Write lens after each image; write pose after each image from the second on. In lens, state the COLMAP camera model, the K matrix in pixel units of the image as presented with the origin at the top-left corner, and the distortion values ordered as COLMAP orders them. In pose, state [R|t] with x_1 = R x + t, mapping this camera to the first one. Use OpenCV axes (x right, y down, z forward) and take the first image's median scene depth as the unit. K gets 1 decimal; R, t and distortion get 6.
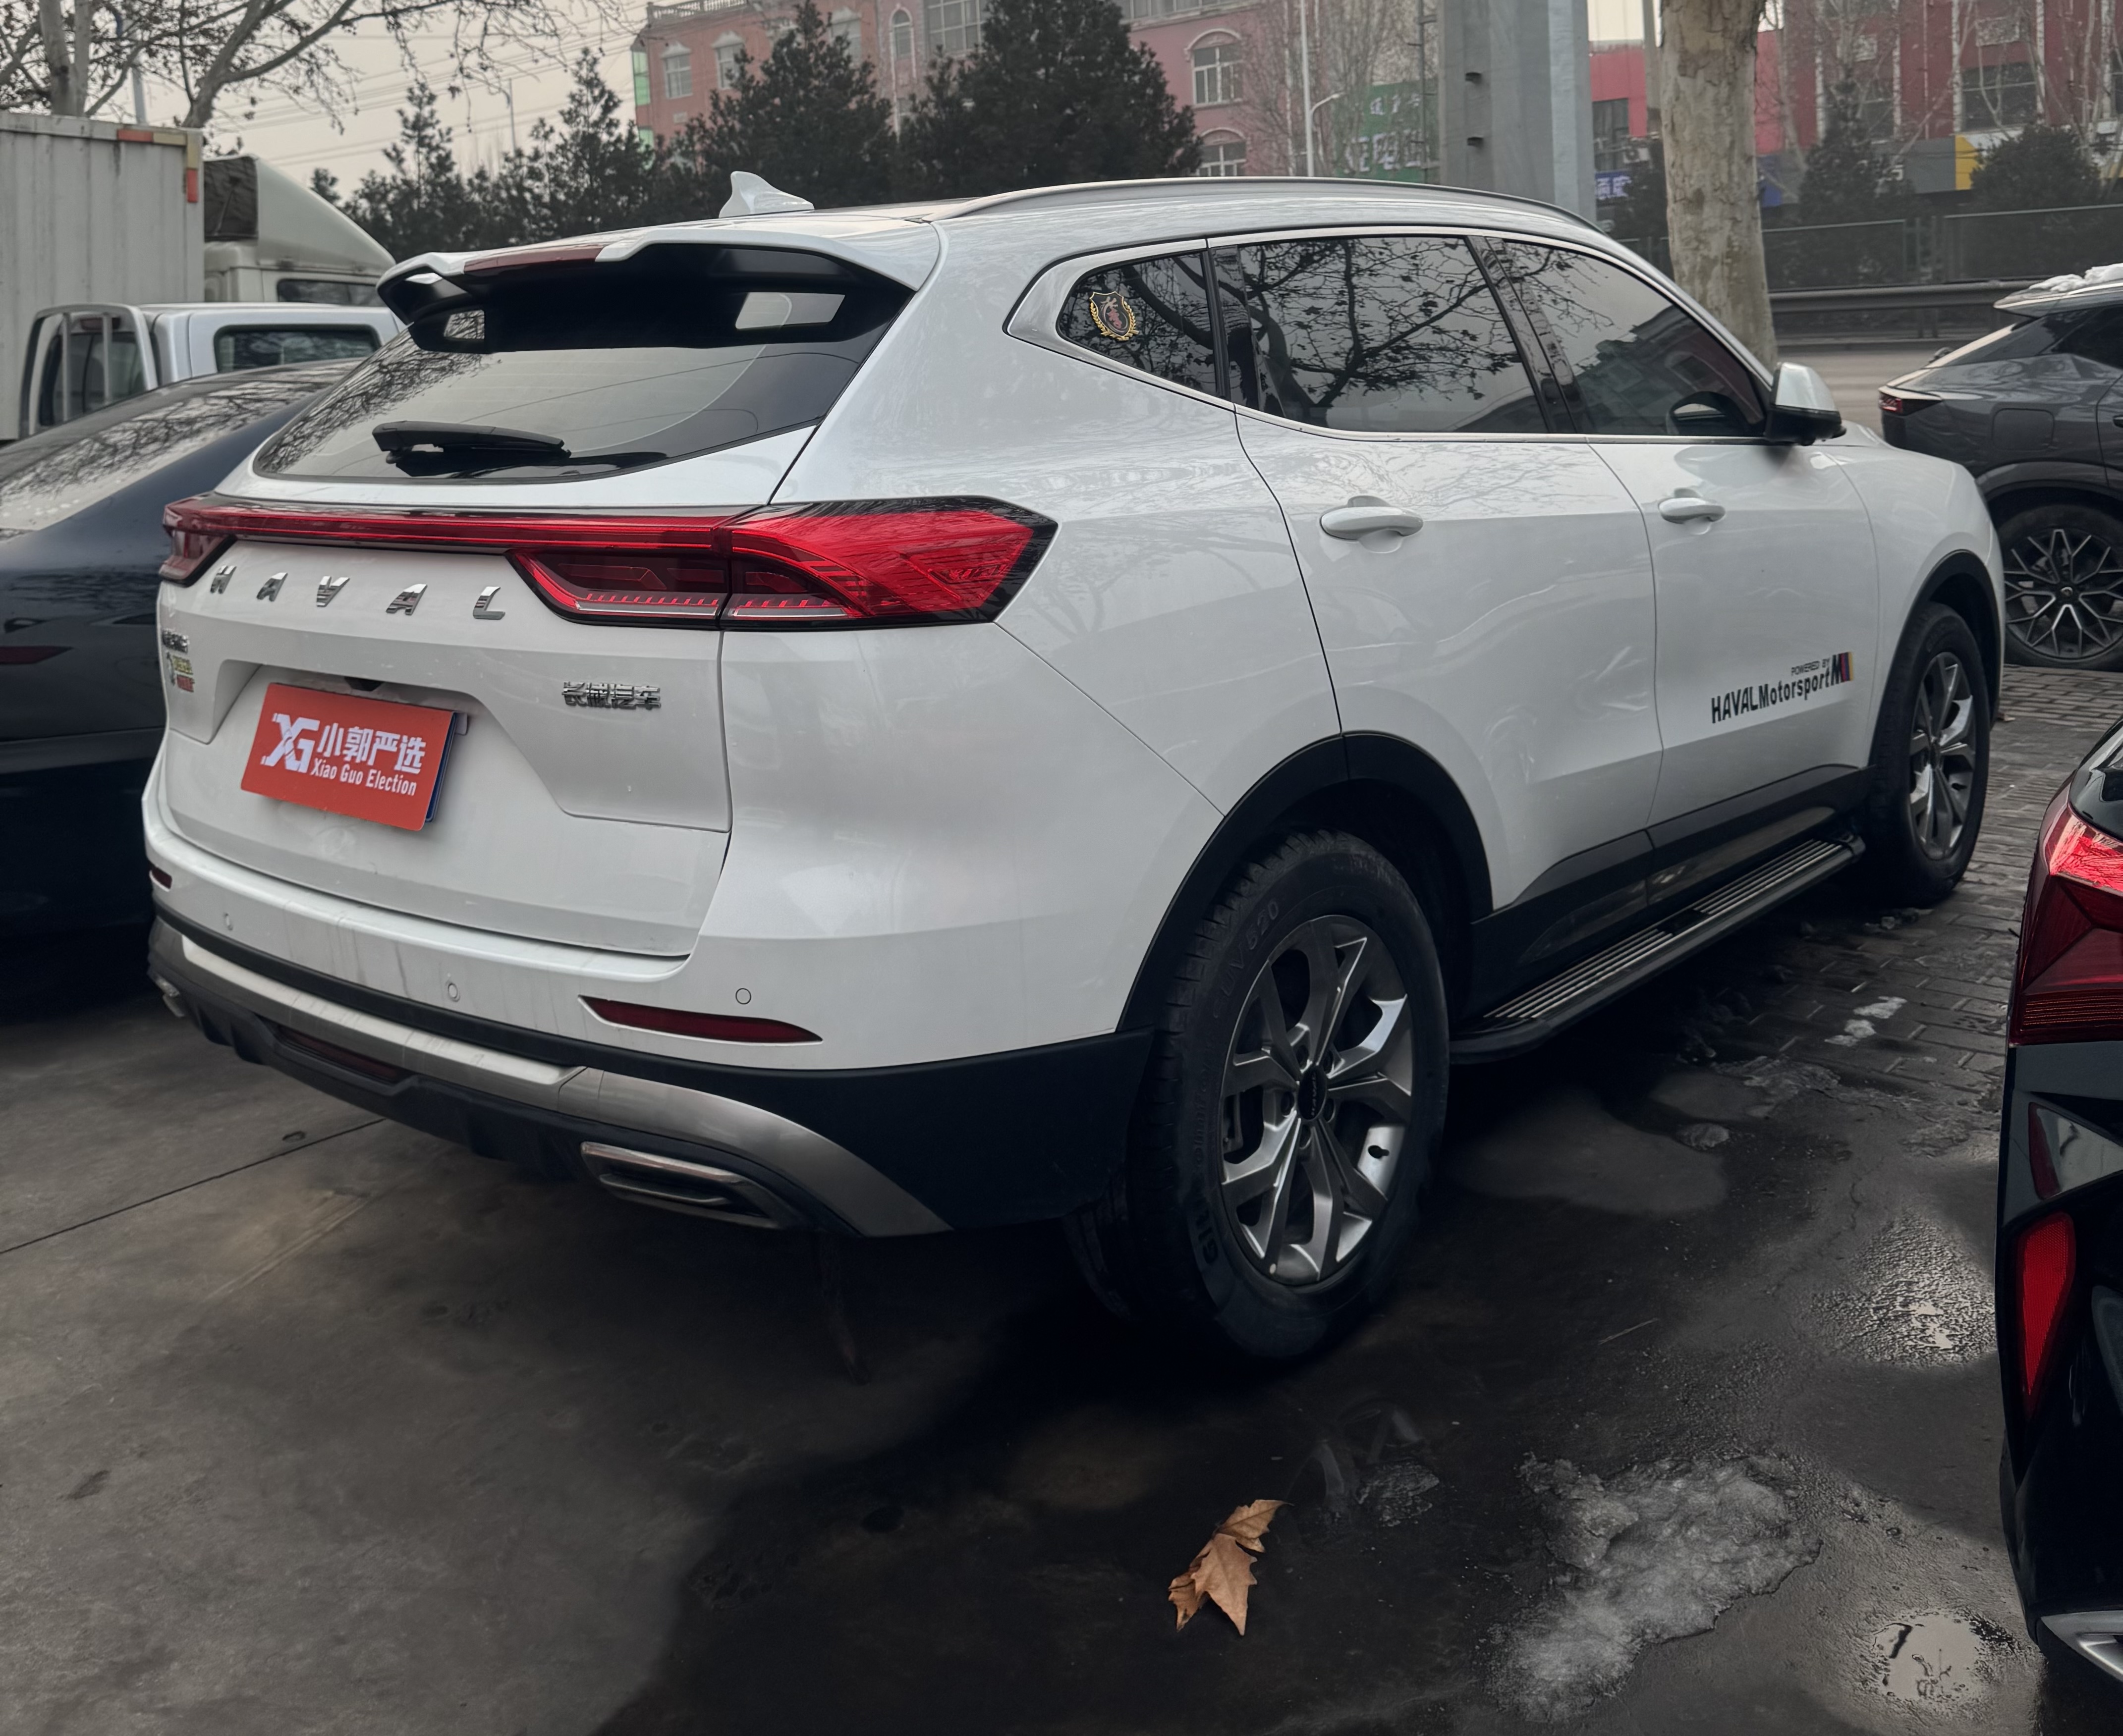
lens RADIAL K [[1925.8, 0, 1061.5], [0, 1925.8, 868.0], [0, 0, 1]] dist [0.020911, -0.015492]
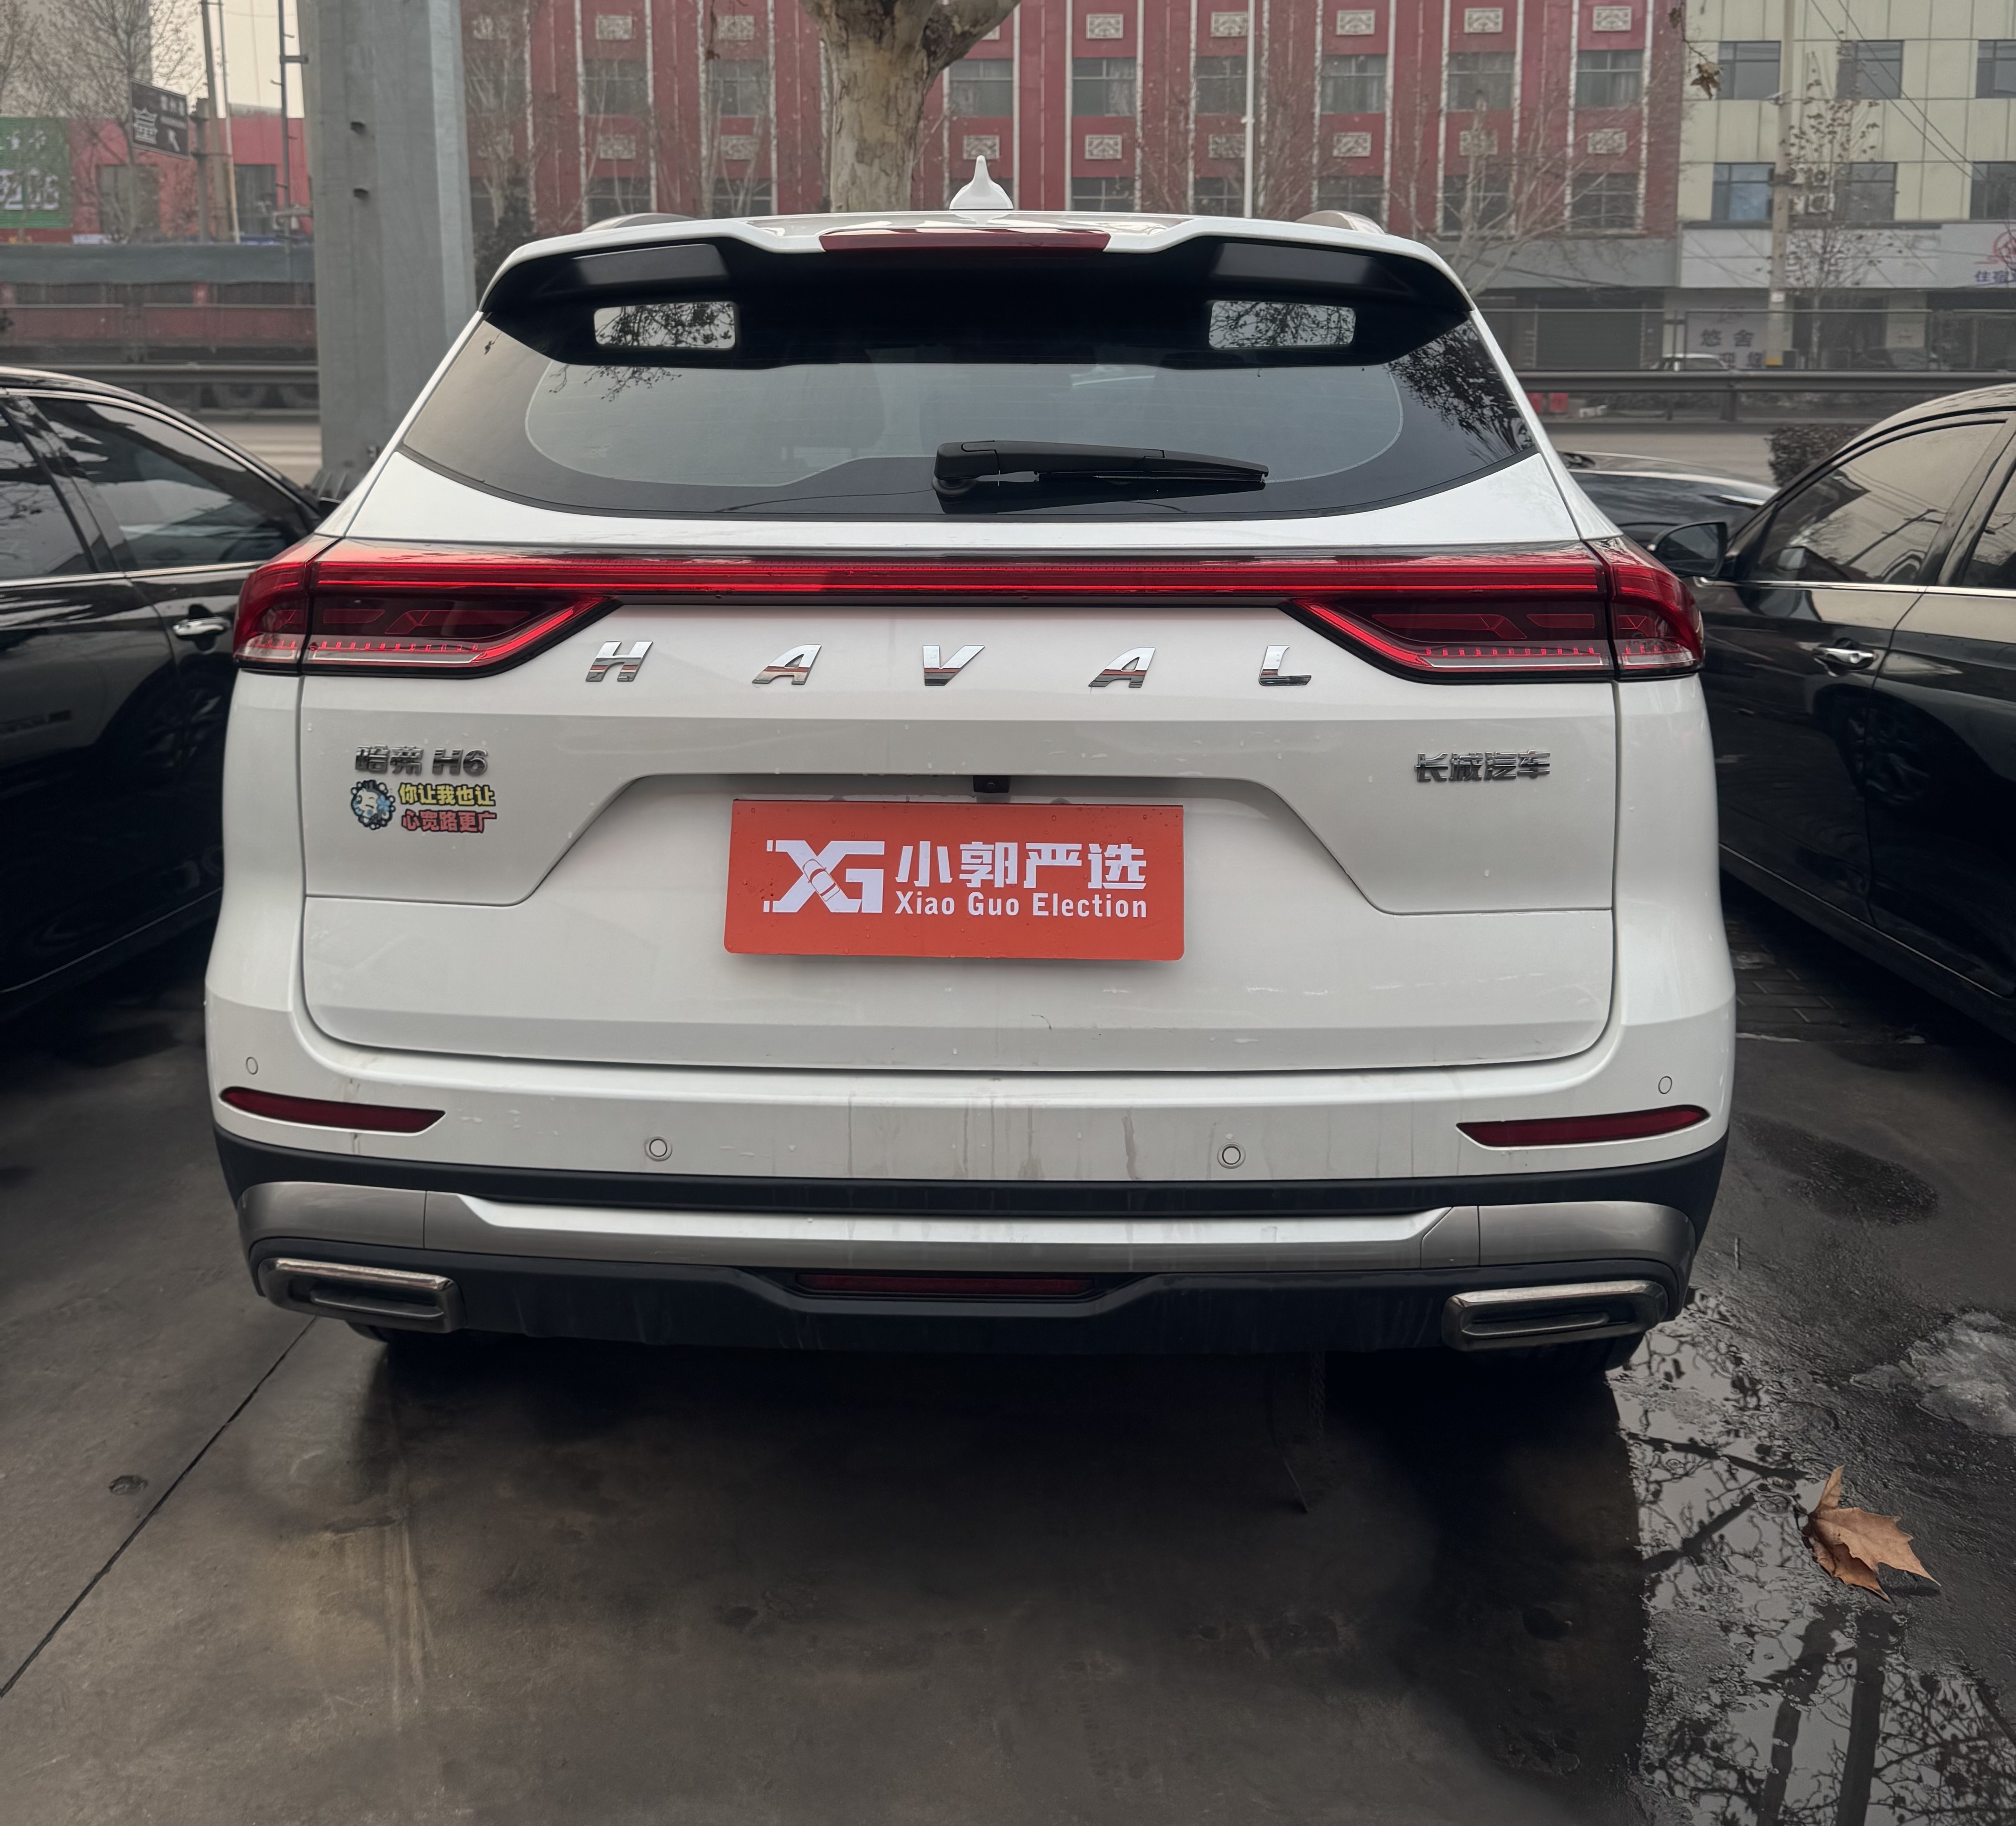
lens RADIAL K [[1851.7, 0, 1005.9], [0, 1851.7, 890.8], [0, 0, 1]] dist [0.020587, -0.023341]
pose [[0.778927, -0.115017, 0.616477, -0.726339], [0.123425, 0.991927, 0.029117, -0.066705], [-0.614849, 0.053409, 0.786834, 0.385544]]
